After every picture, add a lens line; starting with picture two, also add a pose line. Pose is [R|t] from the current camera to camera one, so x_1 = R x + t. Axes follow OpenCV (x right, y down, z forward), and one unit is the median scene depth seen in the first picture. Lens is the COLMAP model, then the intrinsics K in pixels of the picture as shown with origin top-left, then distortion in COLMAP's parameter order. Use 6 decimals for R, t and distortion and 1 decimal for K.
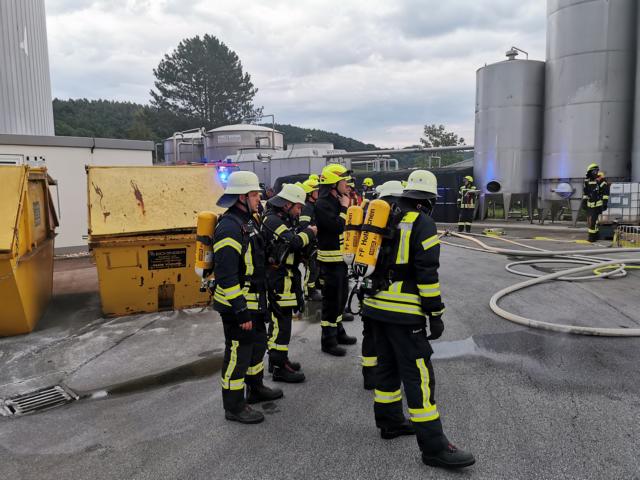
lens RADIAL K [[499.5, 0, 324.3], [0, 499.5, 241.1], [0, 0, 1]] dist [0.086014, -0.131121]
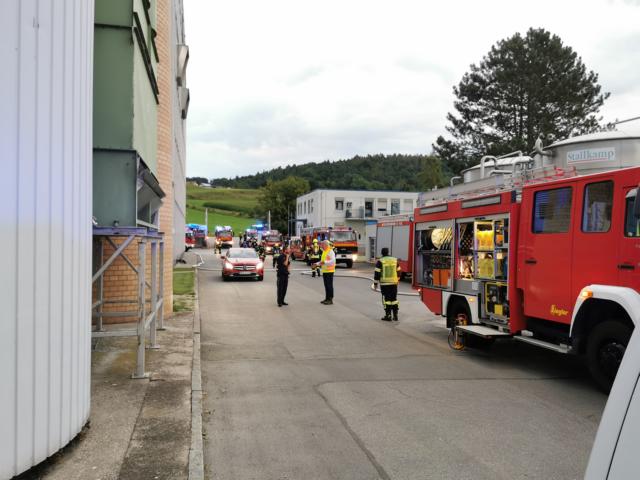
lens RADIAL K [[499.5, 0, 324.3], [0, 499.5, 241.1], [0, 0, 1]] dist [0.086014, -0.131121]
pose [[0.853950, 0.028627, -0.519567, -0.102757], [-0.081303, 0.993563, -0.078883, -0.032383], [0.513964, 0.109604, 0.850781, 0.278690]]
